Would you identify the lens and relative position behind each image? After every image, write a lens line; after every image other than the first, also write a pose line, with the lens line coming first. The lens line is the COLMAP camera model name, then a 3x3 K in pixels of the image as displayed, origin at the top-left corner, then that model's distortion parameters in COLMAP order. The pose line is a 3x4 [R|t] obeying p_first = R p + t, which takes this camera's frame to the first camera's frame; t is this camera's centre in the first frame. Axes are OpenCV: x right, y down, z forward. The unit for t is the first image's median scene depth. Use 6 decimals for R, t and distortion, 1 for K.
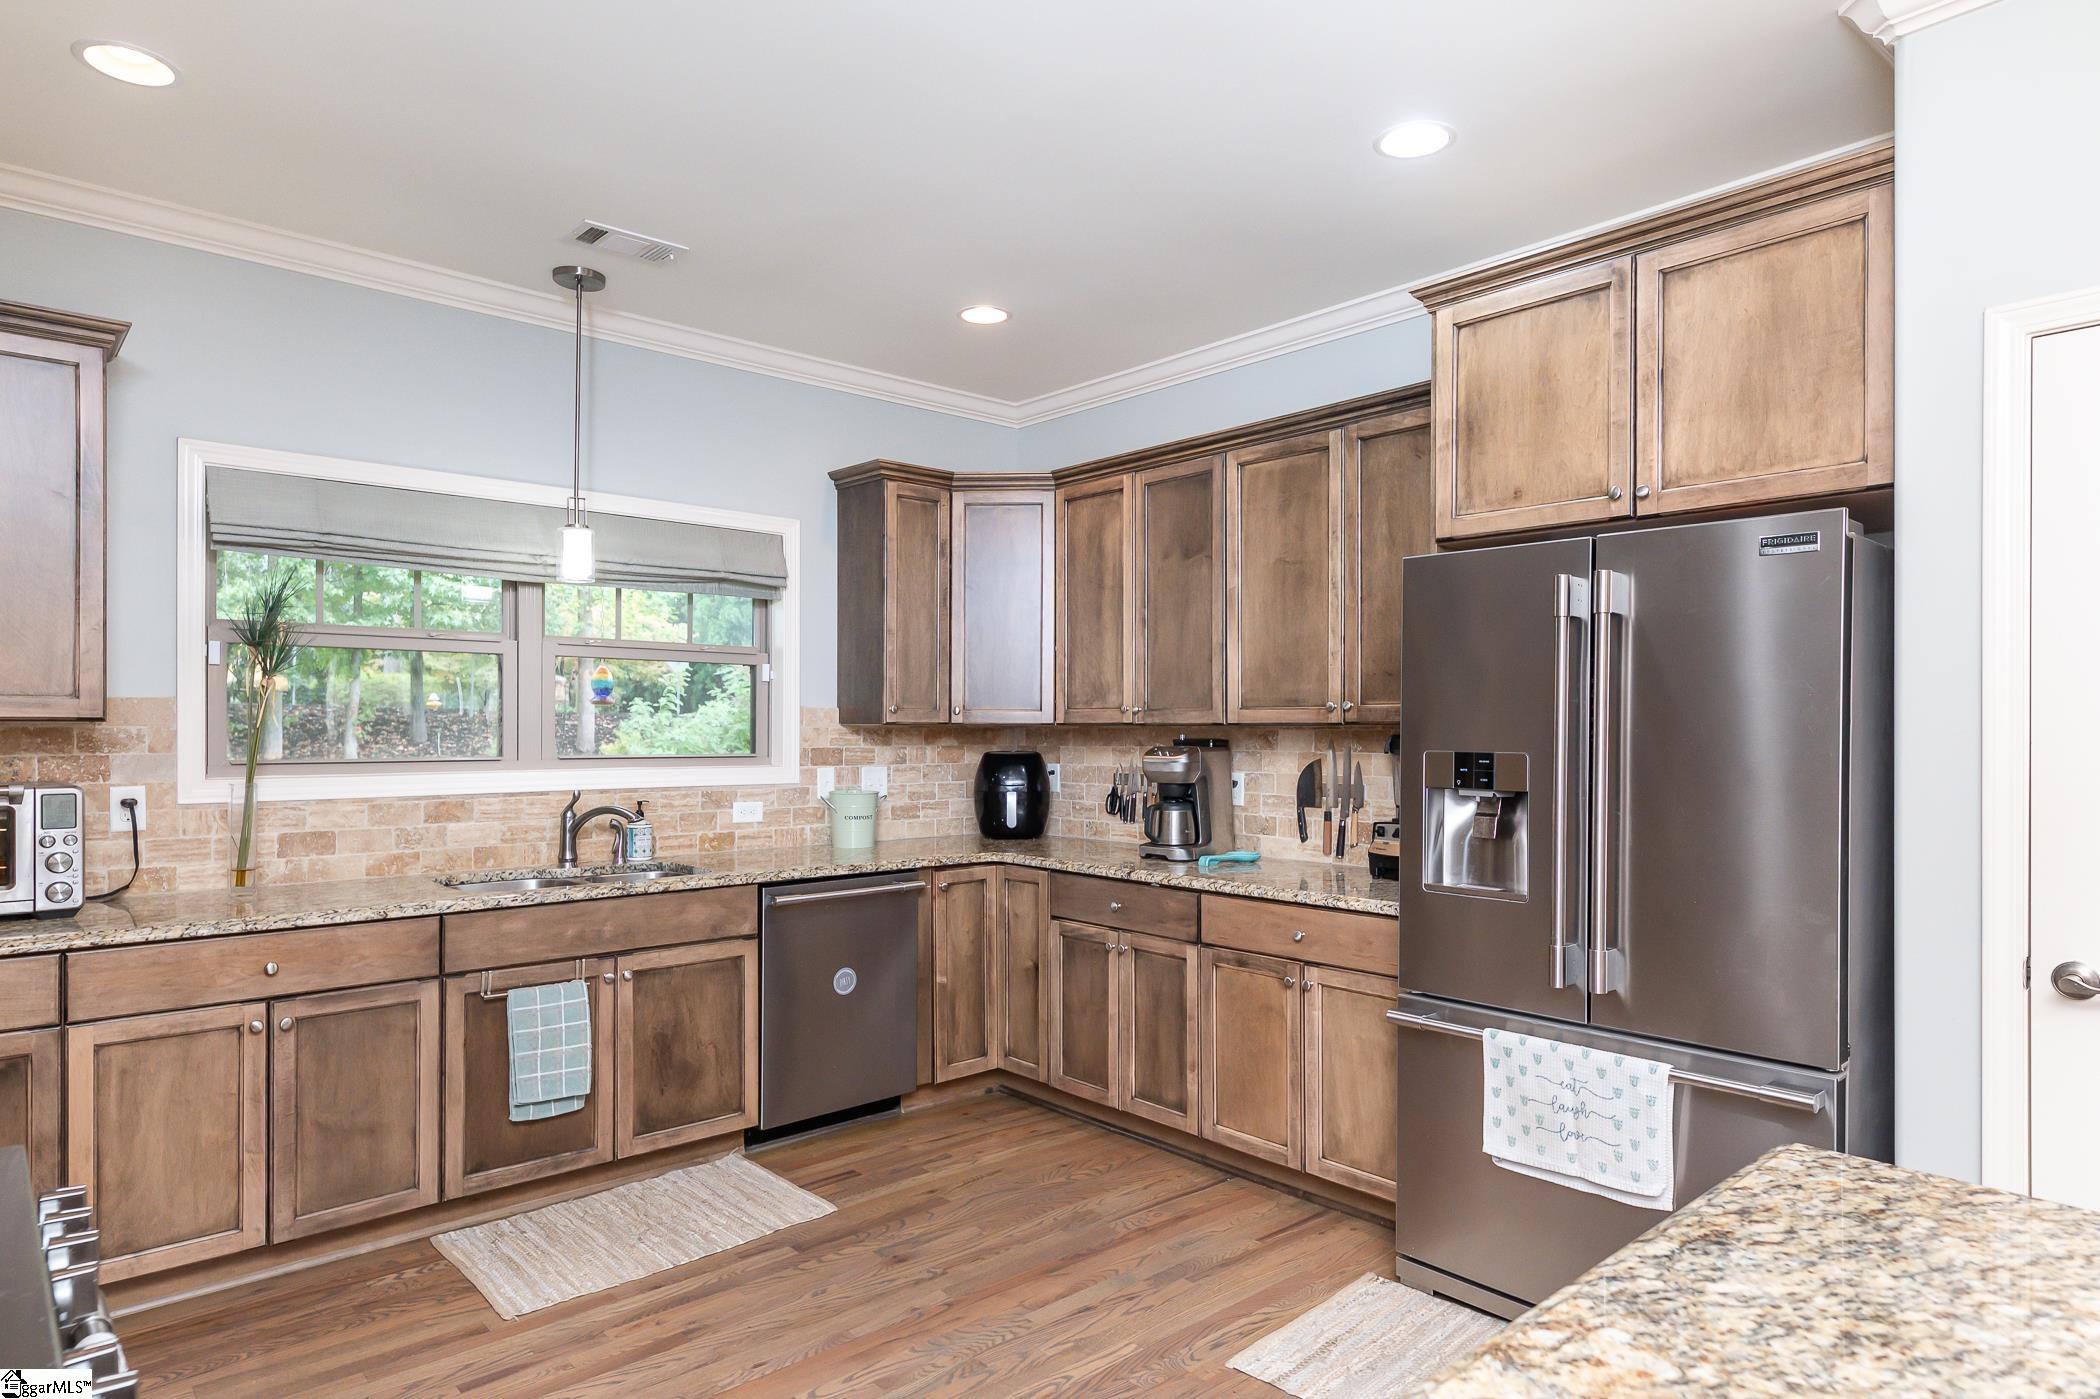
lens RADIAL K [[1223.2, 0, 1049.5], [0, 1223.2, 713.3], [0, 0, 1]] dist [0.014921, 0.000404]
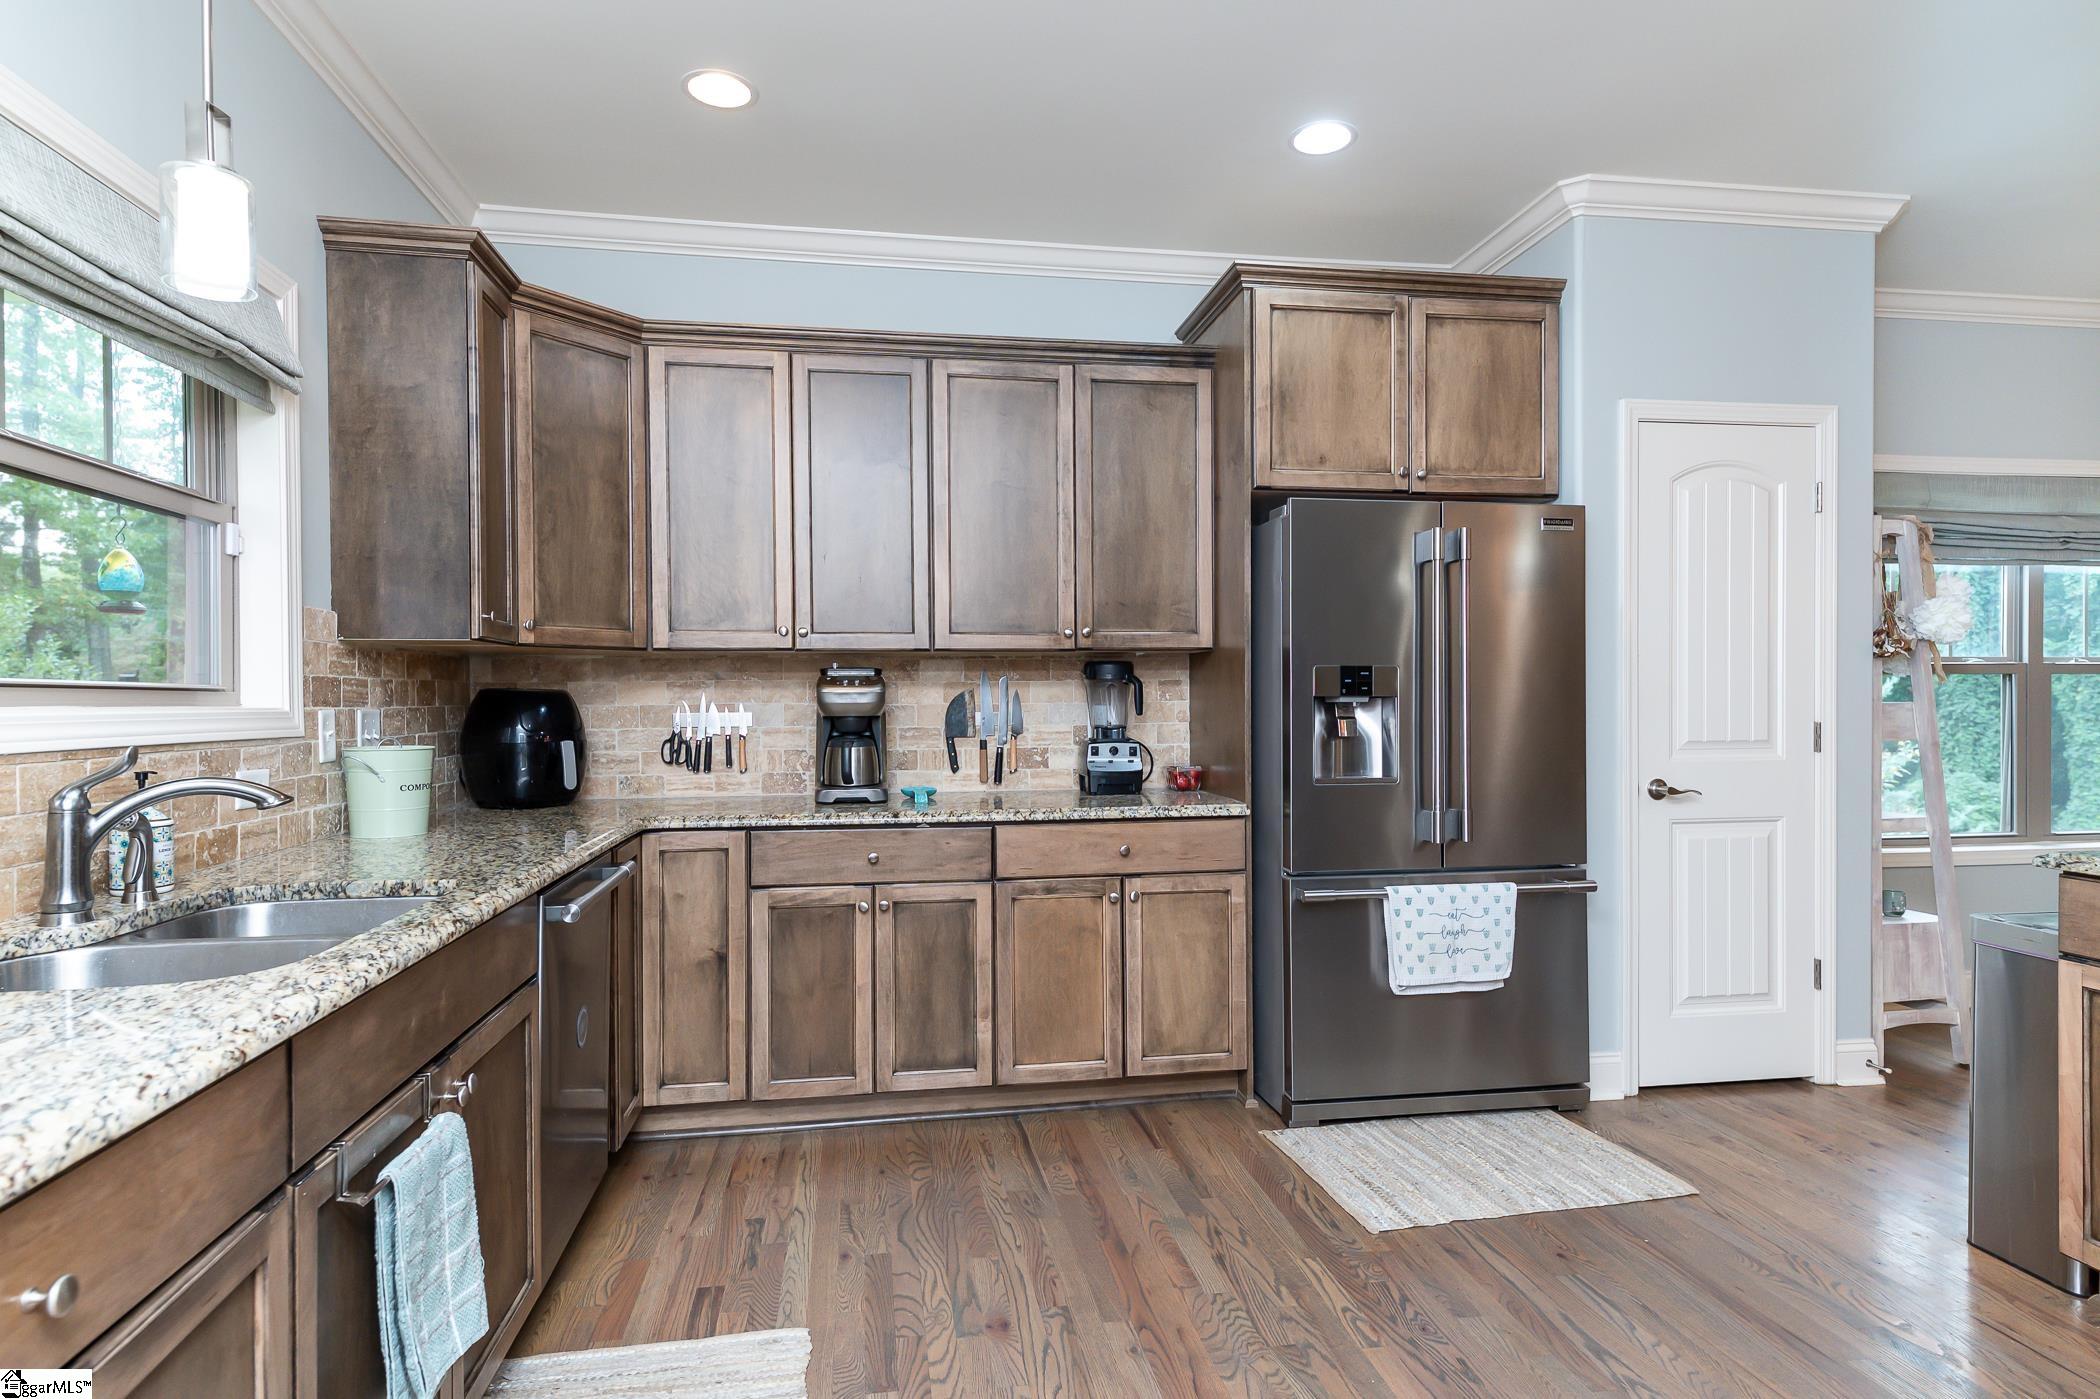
lens RADIAL K [[1128.7, 0, 1053.5], [0, 1128.7, 698.9], [0, 0, 1]] dist [0.020968, 0.000267]
pose [[0.530061, -0.005676, 0.847941, -0.632196], [-0.000520, 0.999975, 0.007018, 0.046933], [-0.847959, -0.004161, 0.530045, 0.543239]]
